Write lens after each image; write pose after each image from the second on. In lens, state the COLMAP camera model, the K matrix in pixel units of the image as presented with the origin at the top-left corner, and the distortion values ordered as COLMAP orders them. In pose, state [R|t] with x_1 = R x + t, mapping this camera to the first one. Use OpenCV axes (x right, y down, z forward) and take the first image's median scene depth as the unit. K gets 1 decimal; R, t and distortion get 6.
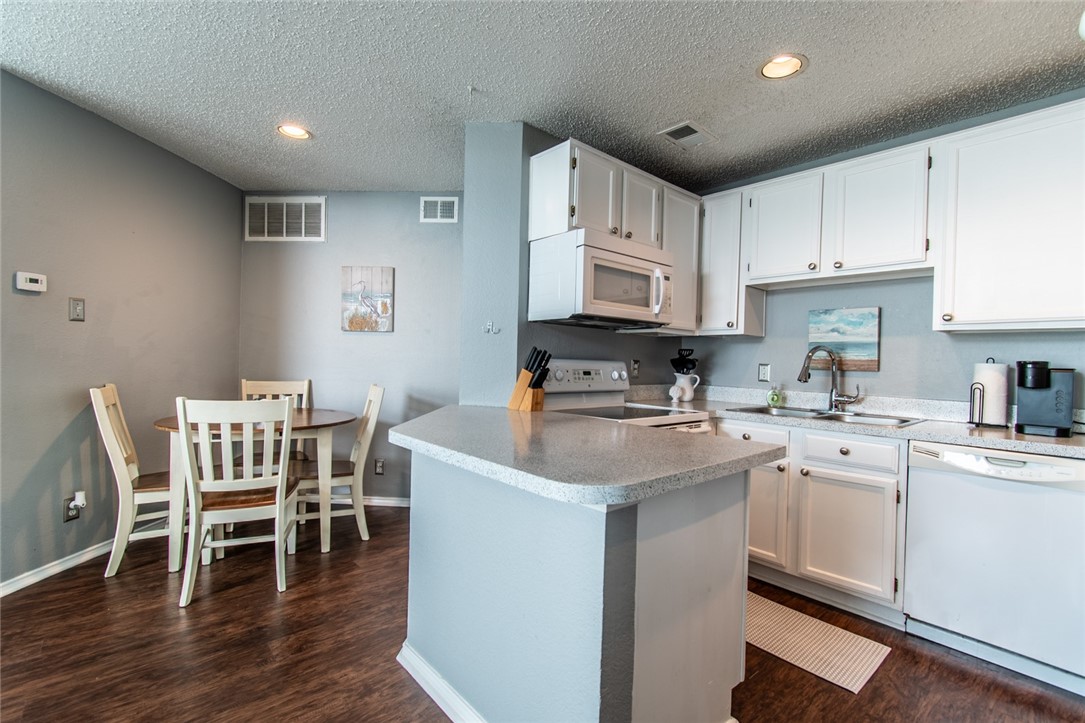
lens RADIAL K [[480.5, 0, 537.8], [0, 480.5, 363.5], [0, 0, 1]] dist [0.005749, -0.000171]
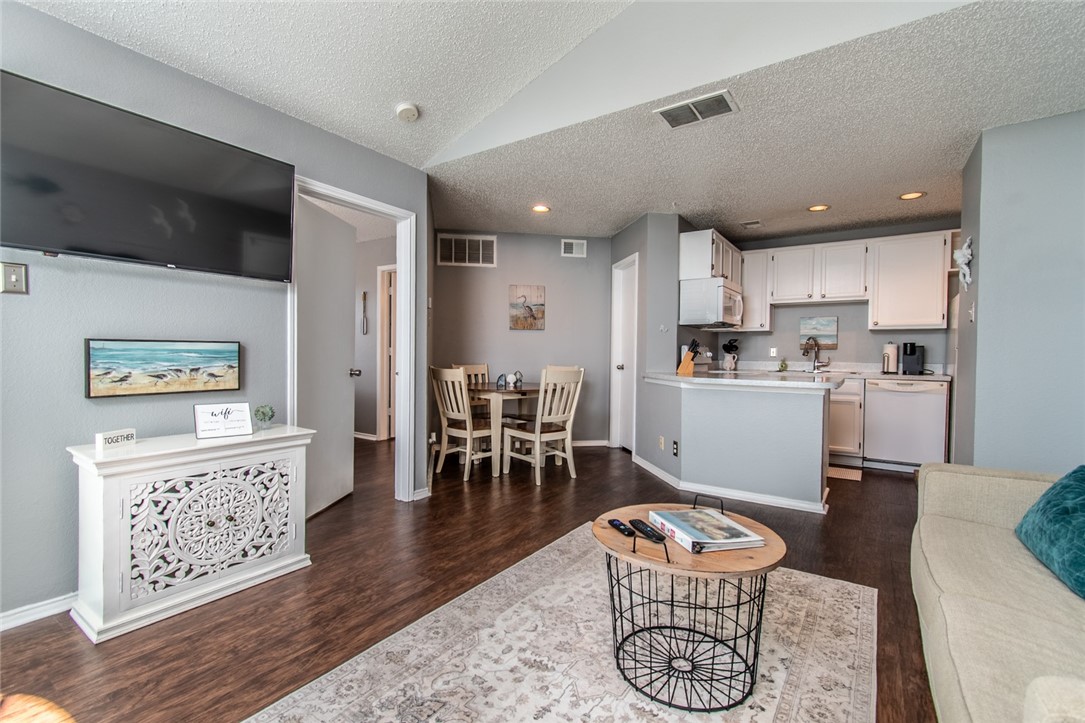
lens RADIAL K [[480.5, 0, 537.8], [0, 480.5, 363.5], [0, 0, 1]] dist [0.005749, -0.000171]
pose [[0.969007, -0.023956, 0.245868, -0.946429], [0.019170, 0.999578, 0.021842, 0.007085], [-0.246287, -0.016452, 0.969057, -0.593961]]
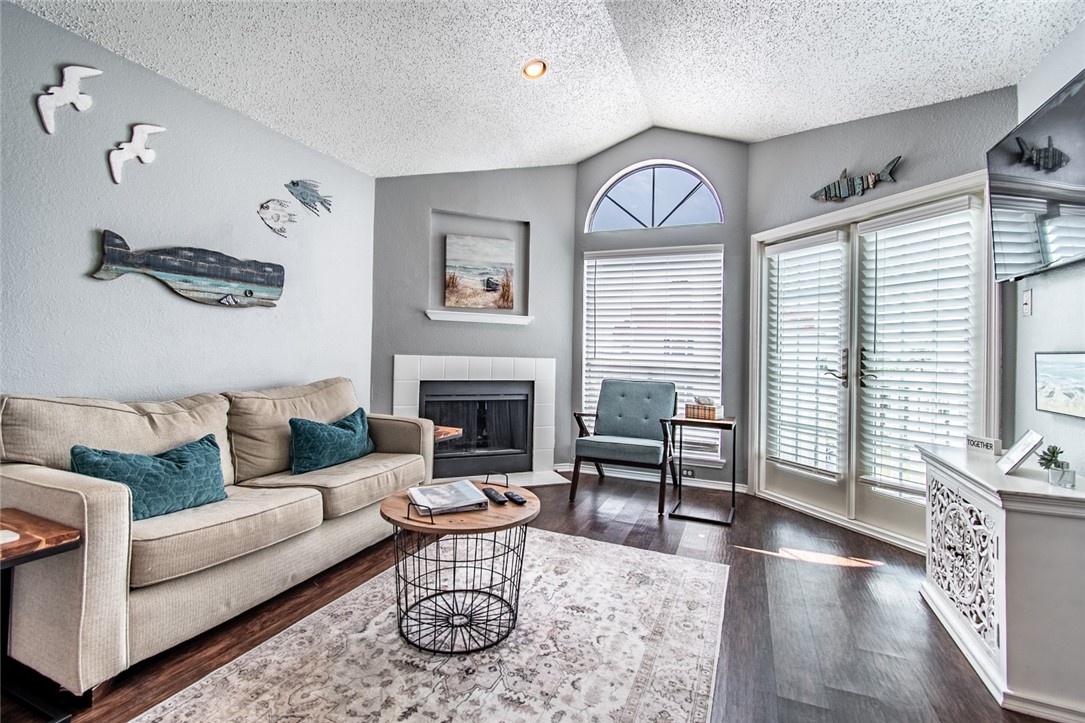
lens RADIAL K [[490.7, 0, 542.7], [0, 490.7, 343.4], [0, 0, 1]] dist [0.002630, 0.000450]
pose [[-0.896816, -0.051877, -0.439351, -0.396512], [-0.048148, 0.998647, -0.019636, 0.011018], [0.439776, 0.003544, -0.898101, 0.655076]]
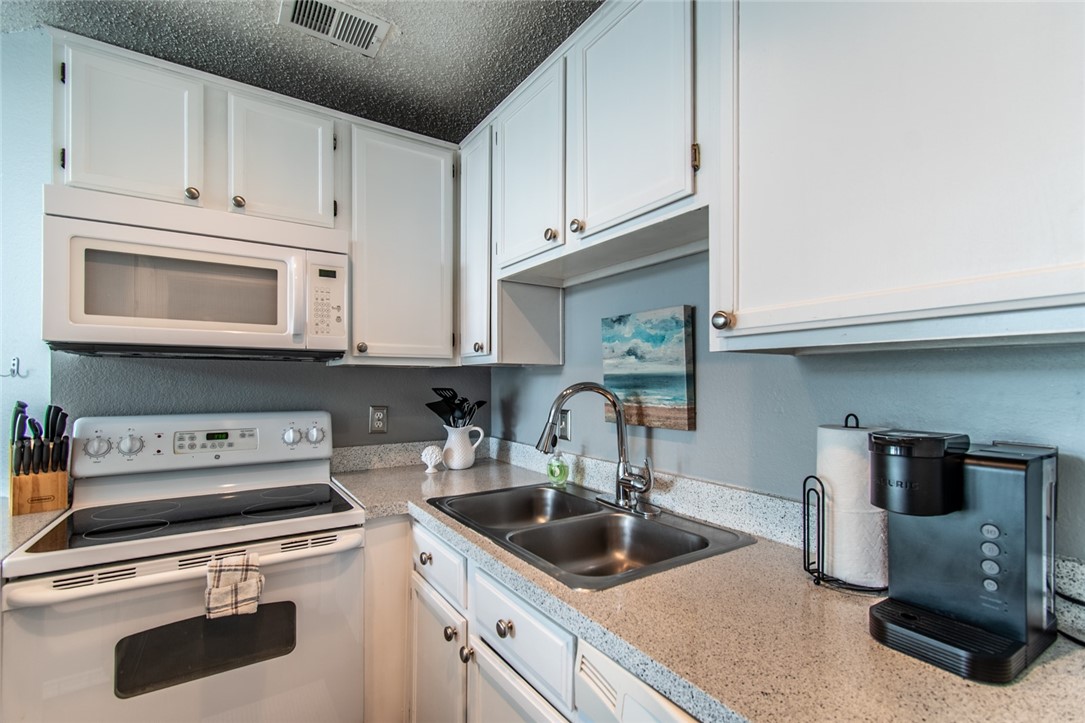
lens RADIAL K [[483.1, 0, 536.3], [0, 483.1, 377.6], [0, 0, 1]] dist [0.003664, 0.000442]
pose [[0.990265, -0.026037, -0.136739, 0.608692], [0.023802, 0.999555, -0.017952, -0.034380], [0.137145, 0.014522, 0.990444, 0.460563]]
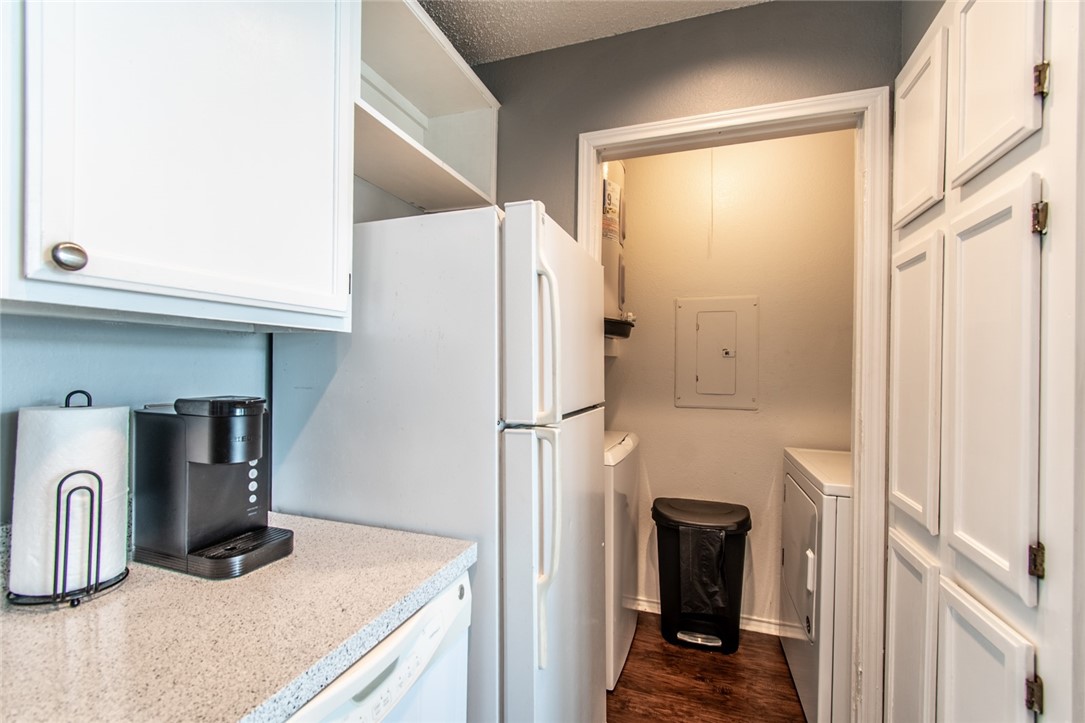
lens RADIAL K [[485.3, 0, 540.1], [0, 485.3, 360.5], [0, 0, 1]] dist [0.002103, 0.000358]
pose [[-0.490186, -0.028964, 0.871136, 0.389911], [-0.022459, 0.999536, 0.020595, -0.039828], [-0.871328, -0.009469, -0.490609, 0.735943]]
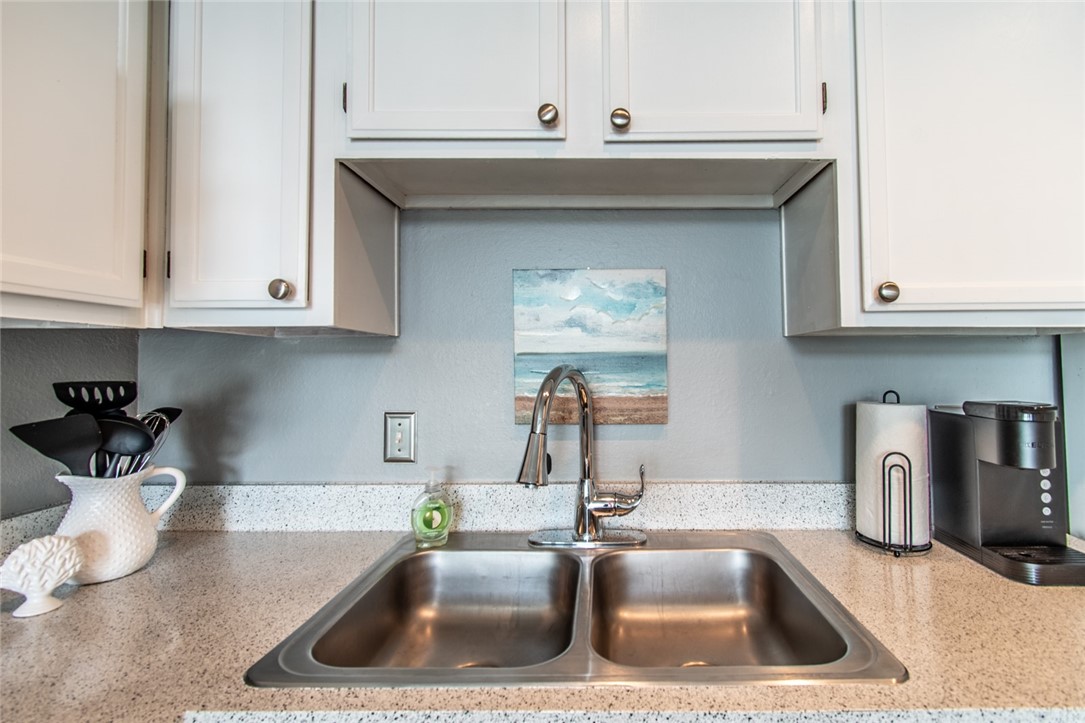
lens RADIAL K [[512.3, 0, 605.4], [0, 512.3, 348.1], [0, 0, 1]] dist [-0.005463, 0.001573]
pose [[0.653475, -0.002798, 0.756943, 0.330959], [0.027185, 0.999435, -0.019774, -0.041046], [-0.756460, 0.033500, 0.653182, 0.740328]]
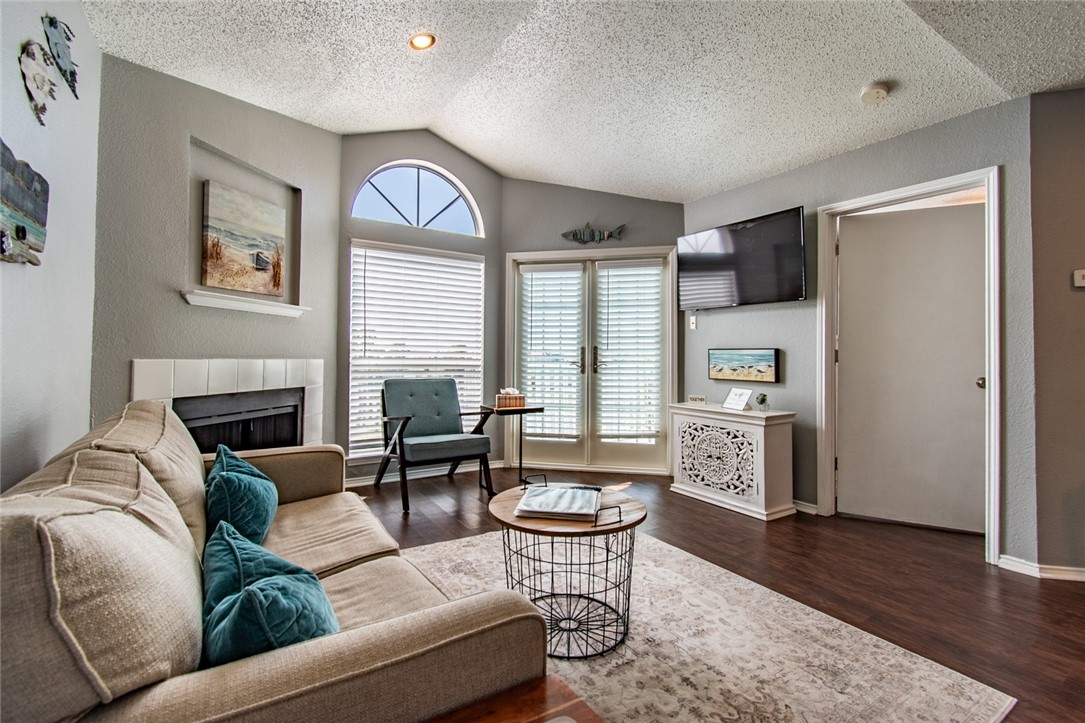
lens RADIAL K [[484.7, 0, 541.9], [0, 484.7, 342.6], [0, 0, 1]] dist [0.001299, -0.000179]
pose [[-0.142470, -0.050336, -0.988518, 0.103833], [-0.020514, 0.998642, -0.047895, 0.034078], [0.989587, 0.013454, -0.143309, 0.007328]]
